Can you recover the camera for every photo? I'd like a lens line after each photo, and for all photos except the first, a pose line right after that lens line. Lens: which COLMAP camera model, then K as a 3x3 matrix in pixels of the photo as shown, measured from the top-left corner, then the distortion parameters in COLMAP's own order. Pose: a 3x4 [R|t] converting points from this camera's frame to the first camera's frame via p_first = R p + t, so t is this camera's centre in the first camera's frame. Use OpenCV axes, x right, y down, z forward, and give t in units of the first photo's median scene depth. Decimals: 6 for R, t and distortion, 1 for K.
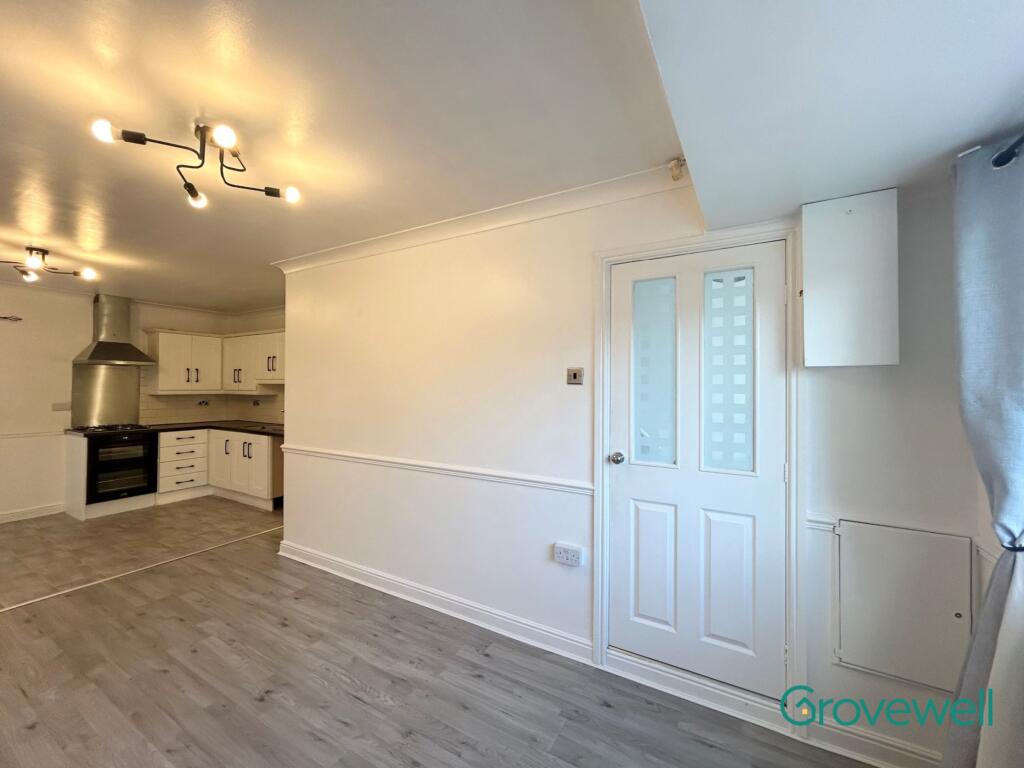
lens RADIAL K [[415.1, 0, 513.0], [0, 415.1, 382.5], [0, 0, 1]] dist [-0.000846, -0.000650]
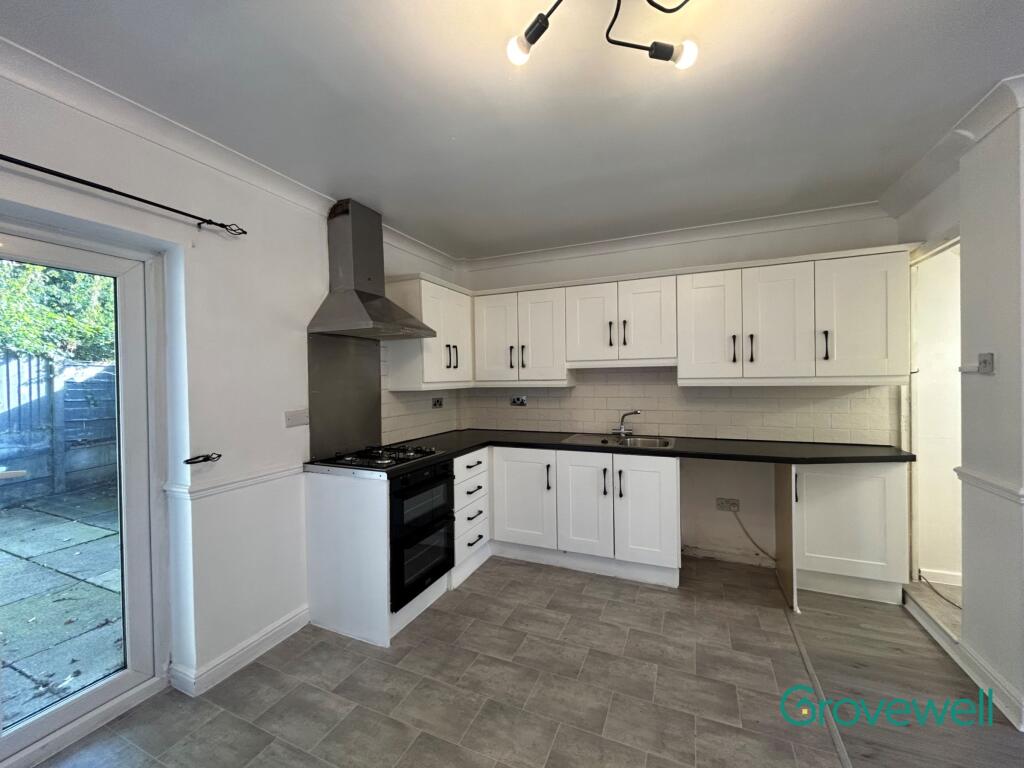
lens RADIAL K [[415.1, 0, 513.0], [0, 415.1, 382.5], [0, 0, 1]] dist [-0.000846, -0.000650]
pose [[0.993958, -0.022294, 0.107477, -0.822535], [0.019925, 0.999535, 0.023070, 0.008251], [-0.107941, -0.020789, 0.993940, 0.439633]]
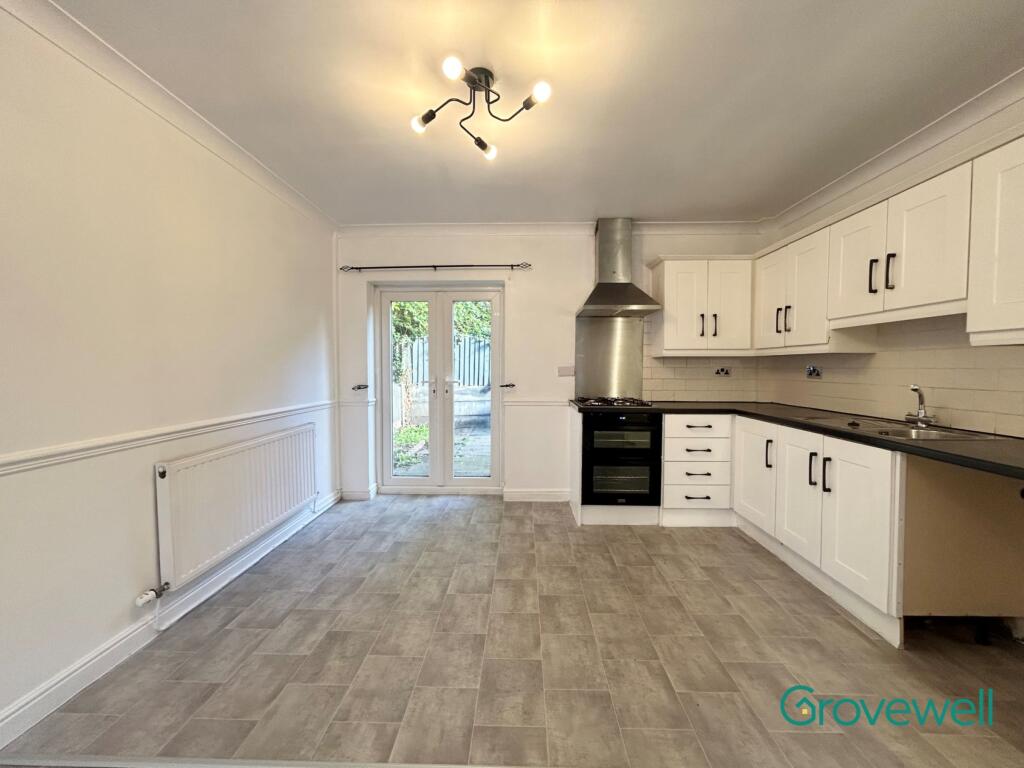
lens RADIAL K [[415.1, 0, 513.0], [0, 415.1, 382.5], [0, 0, 1]] dist [-0.000846, -0.000650]
pose [[0.478169, 0.027946, -0.877823, -0.401672], [0.010031, 0.999255, 0.037275, 0.045780], [0.878211, -0.026629, 0.477532, 0.488439]]
